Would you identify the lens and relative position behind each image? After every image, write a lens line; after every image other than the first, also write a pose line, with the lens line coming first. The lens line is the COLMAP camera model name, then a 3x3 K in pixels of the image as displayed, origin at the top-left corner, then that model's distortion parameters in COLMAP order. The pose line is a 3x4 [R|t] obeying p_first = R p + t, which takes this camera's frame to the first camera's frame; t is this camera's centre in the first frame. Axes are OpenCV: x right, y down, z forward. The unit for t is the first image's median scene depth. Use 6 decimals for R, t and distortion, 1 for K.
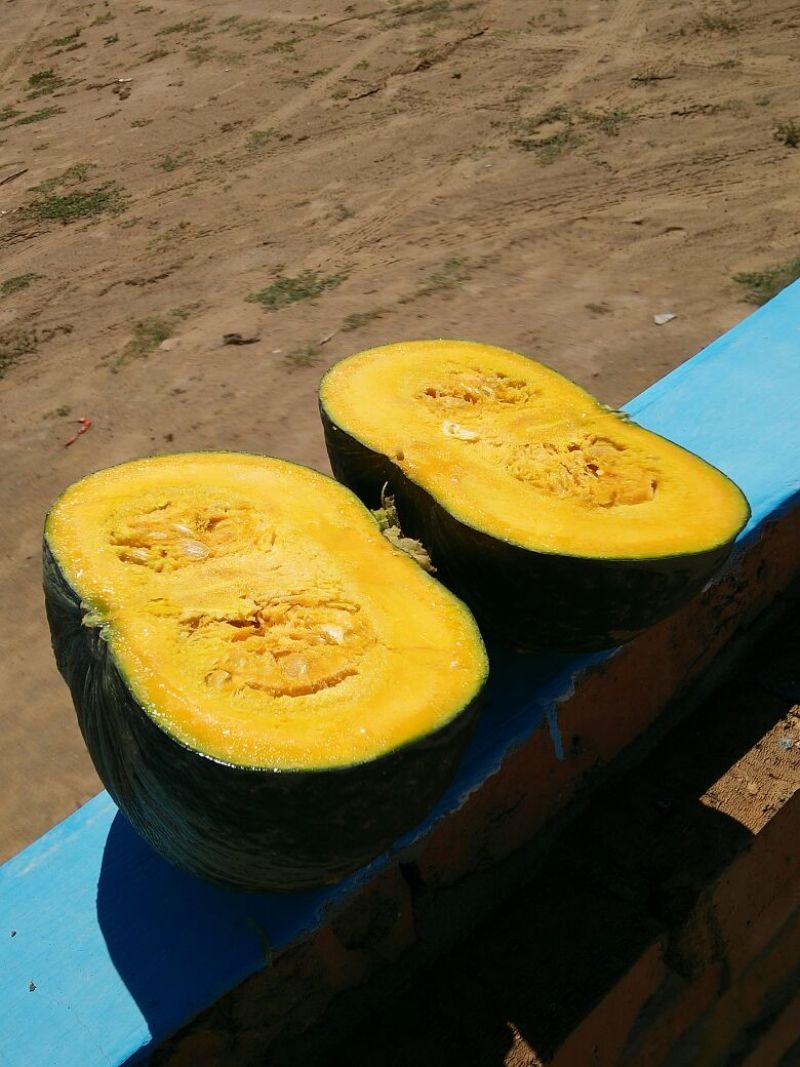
lens RADIAL K [[955.6, 0, 400.0], [0, 955.6, 533.5], [0, 0, 1]] dist [-0.075923, -0.001082]
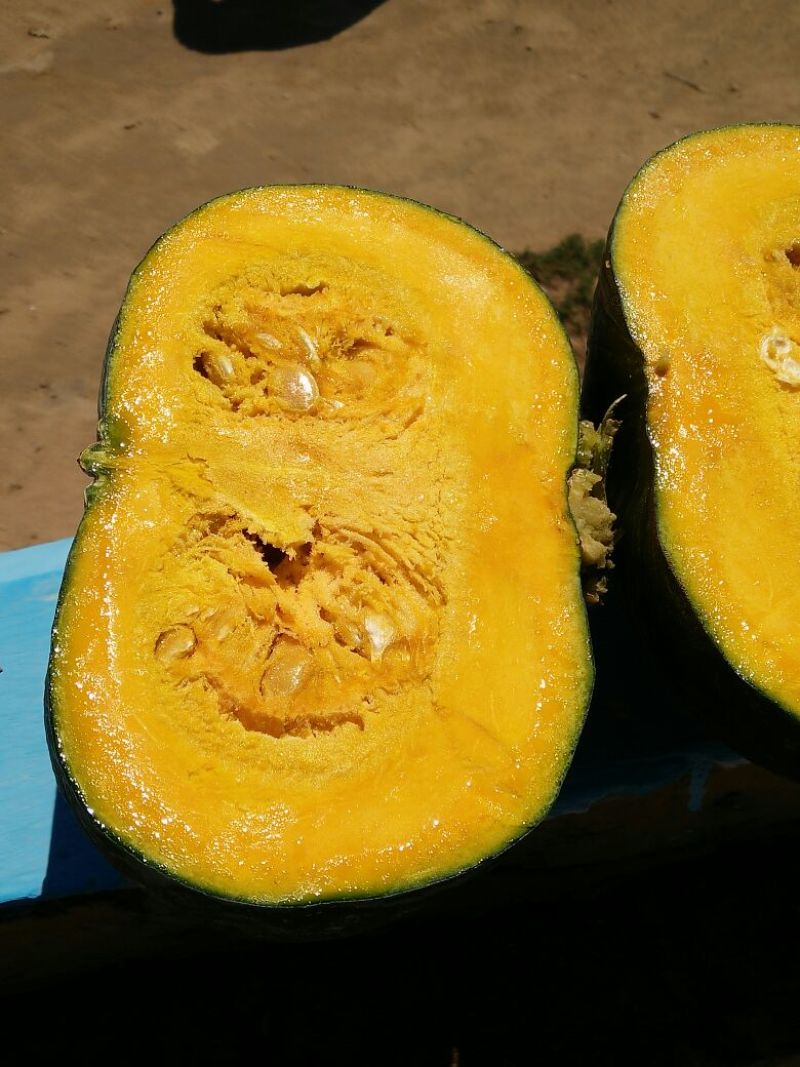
lens RADIAL K [[1019.0, 0, 400.0], [0, 1019.0, 533.5], [0, 0, 1]] dist [0.000633, -0.003313]
pose [[0.847529, 0.481247, -0.223821, 0.062630], [-0.356498, 0.828596, 0.431668, -0.242772], [0.393197, -0.286059, 0.873823, 0.351749]]
